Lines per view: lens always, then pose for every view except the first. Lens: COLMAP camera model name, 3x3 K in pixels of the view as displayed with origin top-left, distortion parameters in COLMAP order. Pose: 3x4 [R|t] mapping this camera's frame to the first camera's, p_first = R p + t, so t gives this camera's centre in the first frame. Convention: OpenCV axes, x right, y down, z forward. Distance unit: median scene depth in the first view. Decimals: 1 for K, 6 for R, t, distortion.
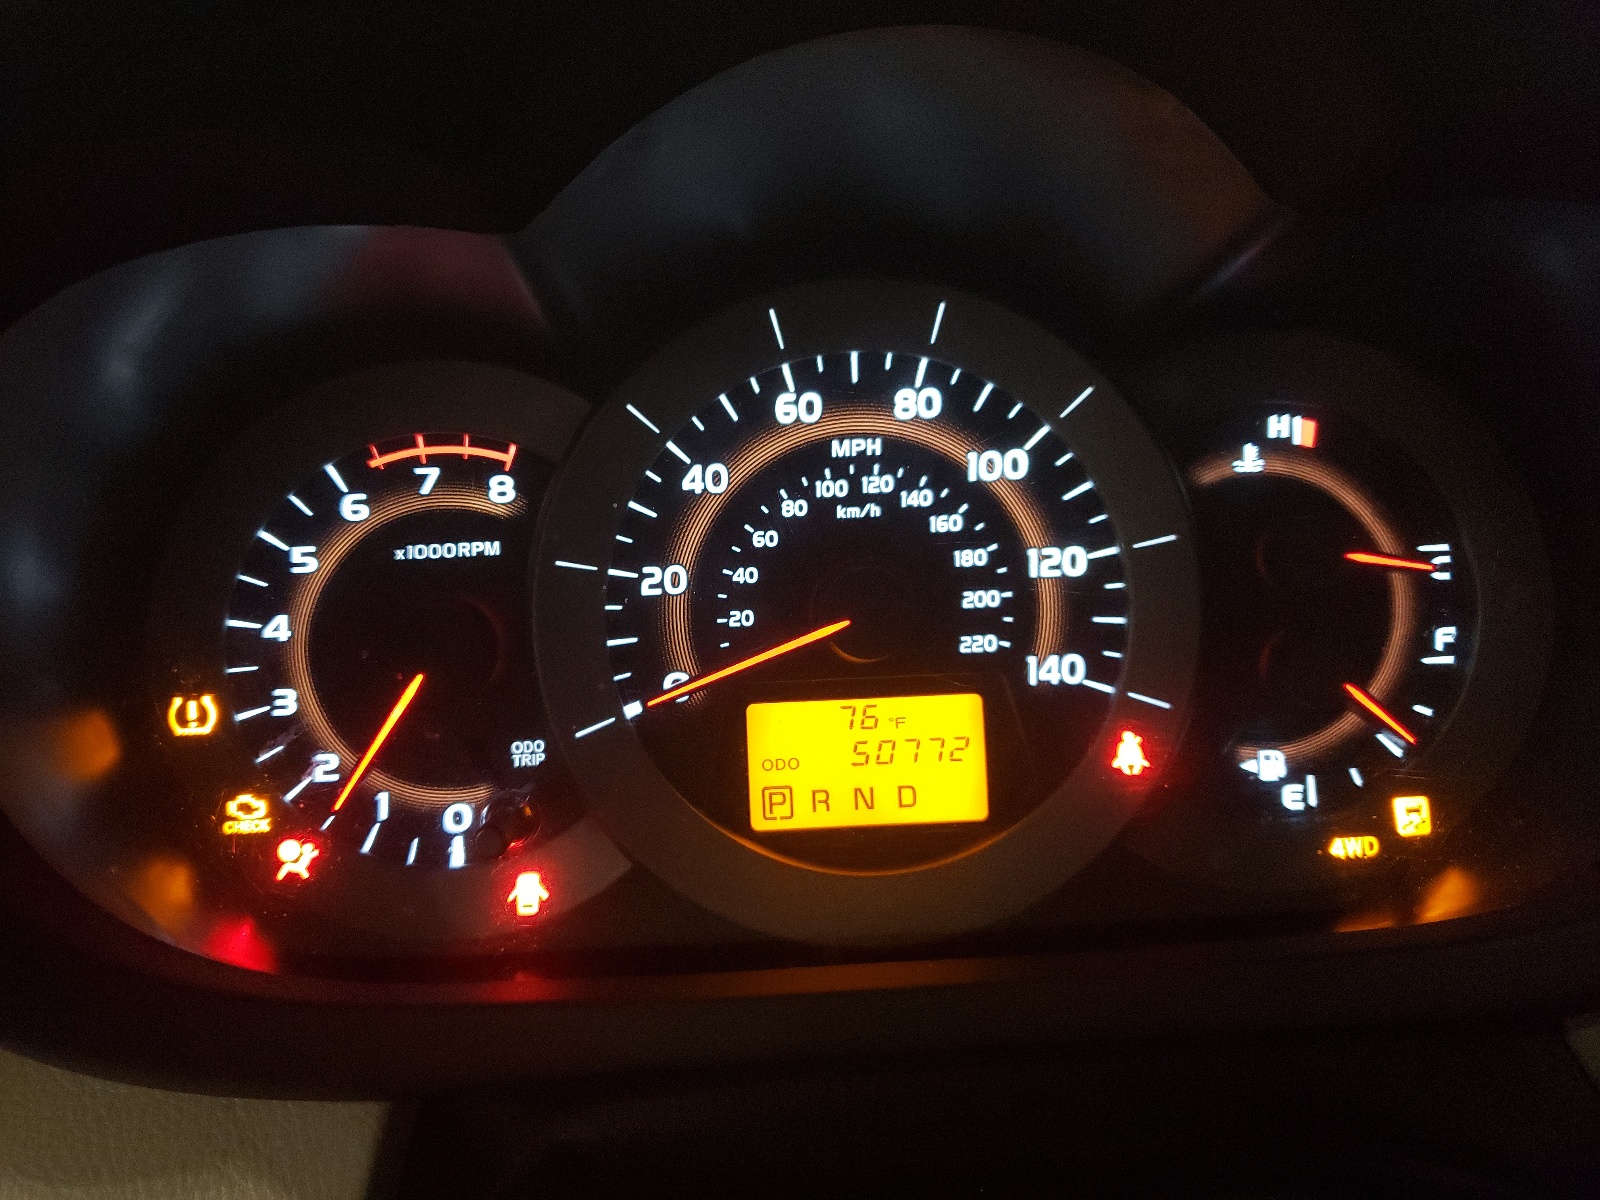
lens RADIAL K [[1344.9, 0, 799.2], [0, 1344.9, 601.3], [0, 0, 1]] dist [0.000493, -0.003935]
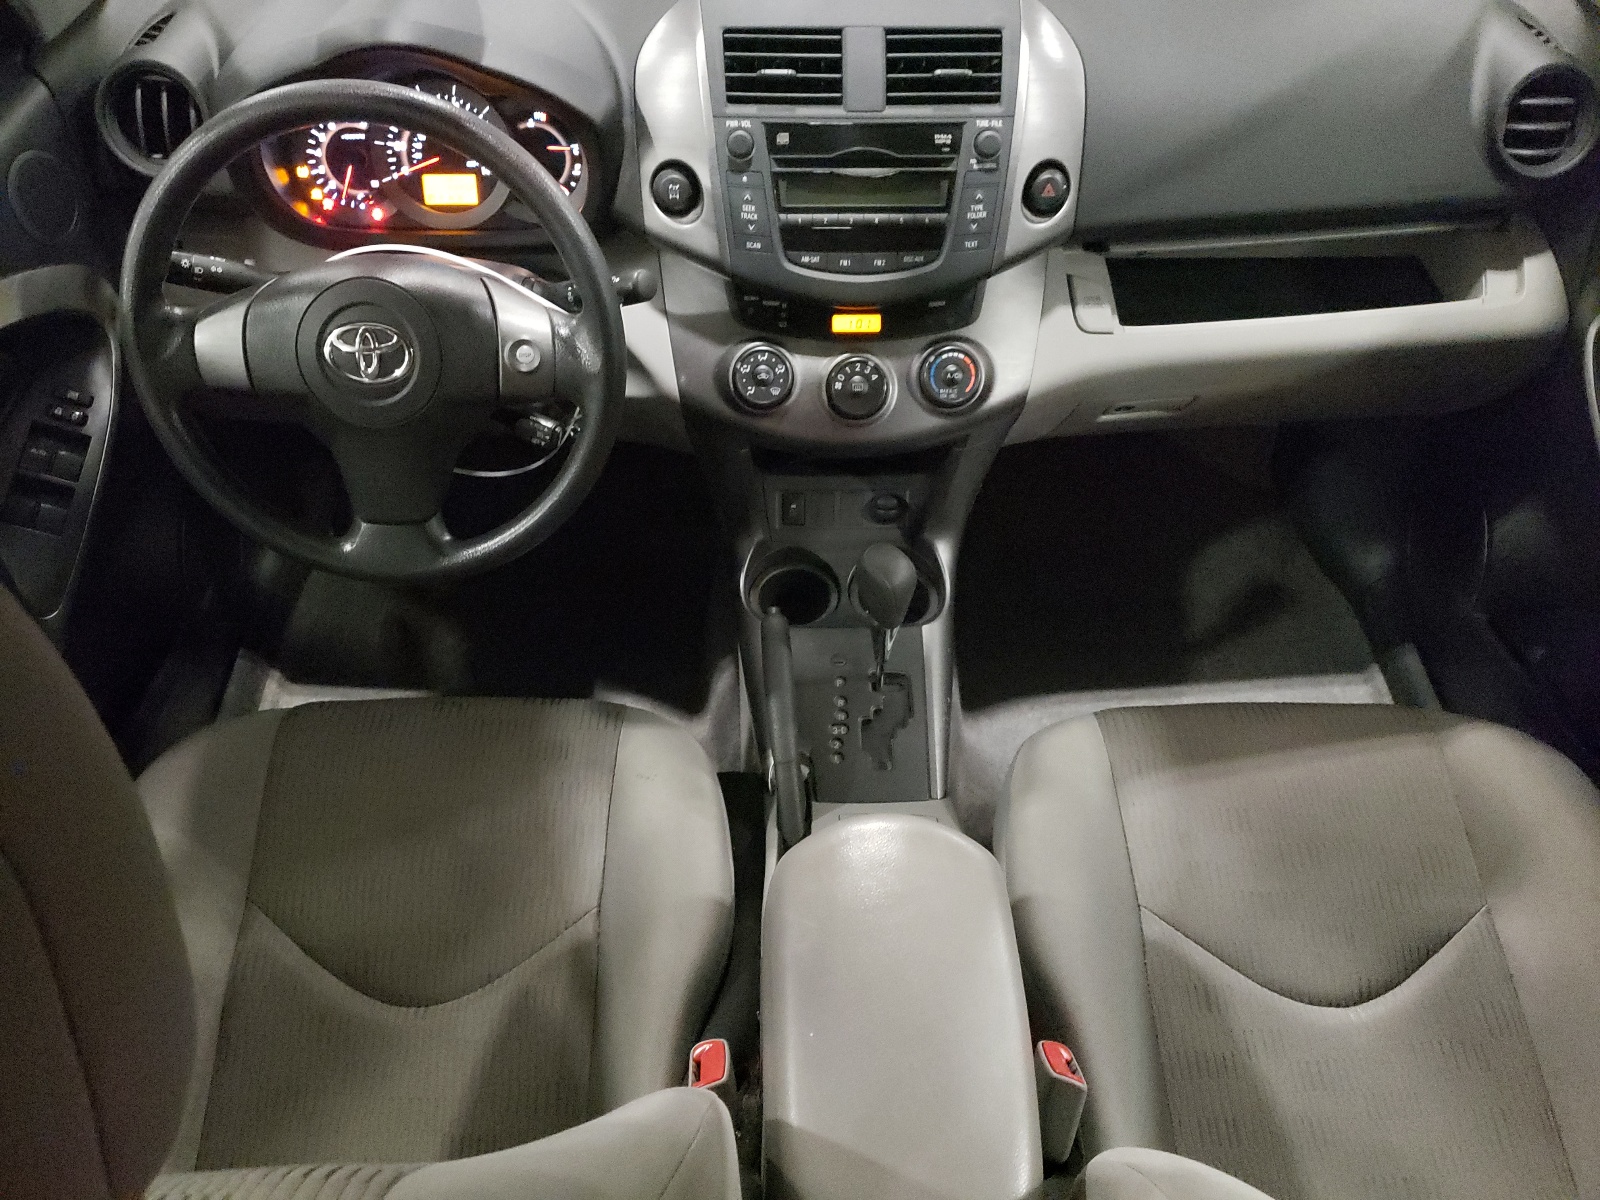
lens RADIAL K [[1218.5, 0, 799.5], [0, 1218.5, 598.5], [0, 0, 1]] dist [0.038036, 0.002177]
pose [[0.998479, 0.051180, -0.020488, 1.445029], [-0.039144, 0.919883, 0.390234, -0.289970], [0.038819, -0.388839, 0.920488, -3.468916]]
